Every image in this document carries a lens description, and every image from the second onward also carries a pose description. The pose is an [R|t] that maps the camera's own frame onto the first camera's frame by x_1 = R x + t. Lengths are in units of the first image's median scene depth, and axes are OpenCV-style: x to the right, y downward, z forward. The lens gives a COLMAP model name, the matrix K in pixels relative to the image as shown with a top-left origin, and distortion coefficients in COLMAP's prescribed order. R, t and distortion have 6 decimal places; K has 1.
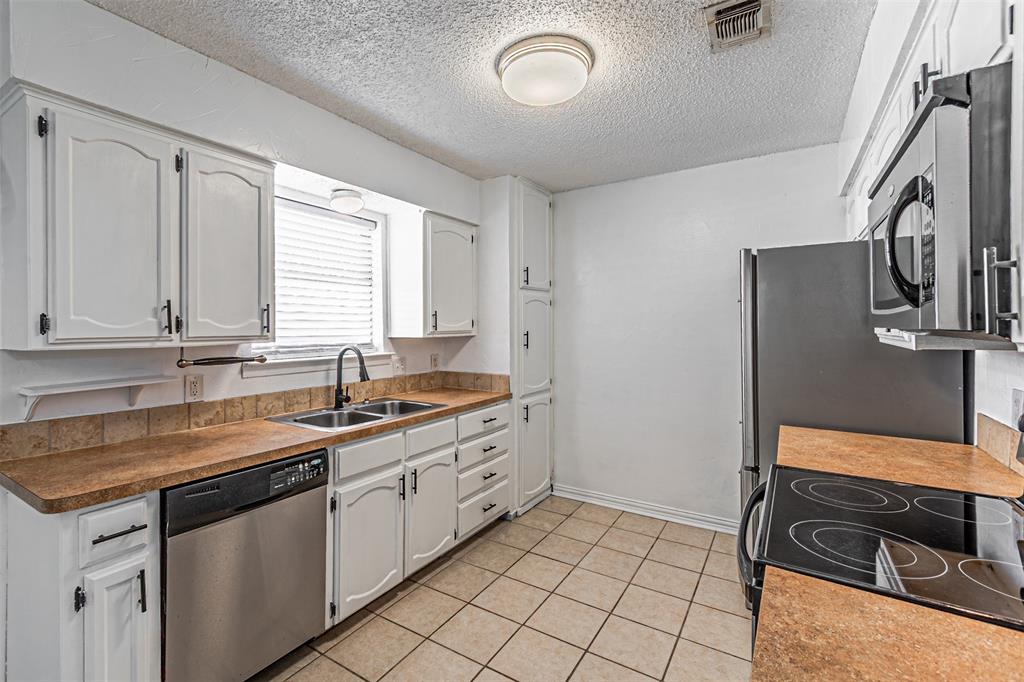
lens RADIAL K [[458.0, 0, 497.8], [0, 458.0, 325.2], [0, 0, 1]] dist [0.002214, 0.000049]
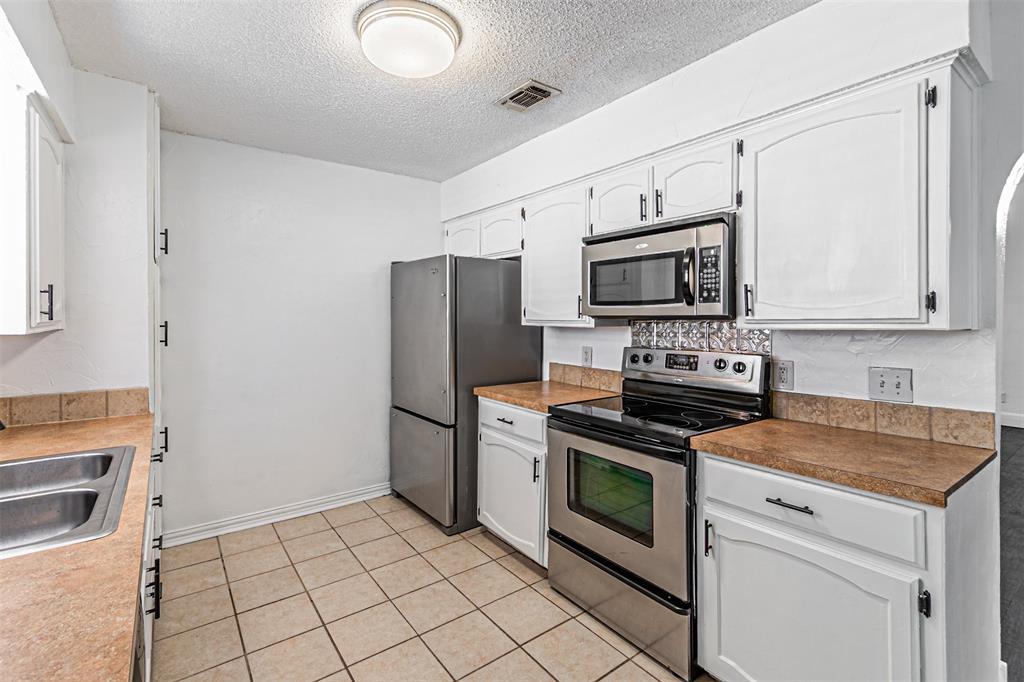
lens RADIAL K [[456.8, 0, 496.7], [0, 456.8, 320.6], [0, 0, 1]] dist [0.004252, 0.000639]
pose [[0.366451, -0.005389, 0.930422, -0.506130], [-0.002269, 0.999975, 0.006685, 0.008291], [-0.930435, -0.004561, 0.366429, 0.354482]]
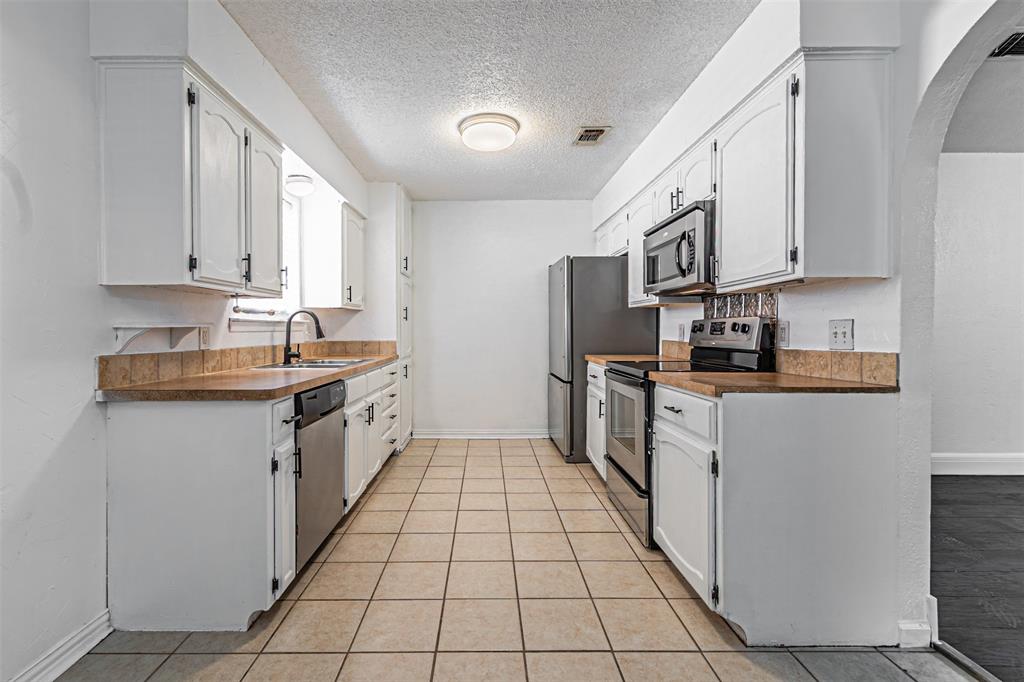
lens RADIAL K [[450.6, 0, 487.9], [0, 450.6, 333.8], [0, 0, 1]] dist [0.000630, 0.000239]
pose [[0.839802, -0.006296, 0.542856, -0.542821], [0.000268, 0.999937, 0.011182, 0.093779], [-0.542893, -0.009245, 0.839751, -0.227993]]
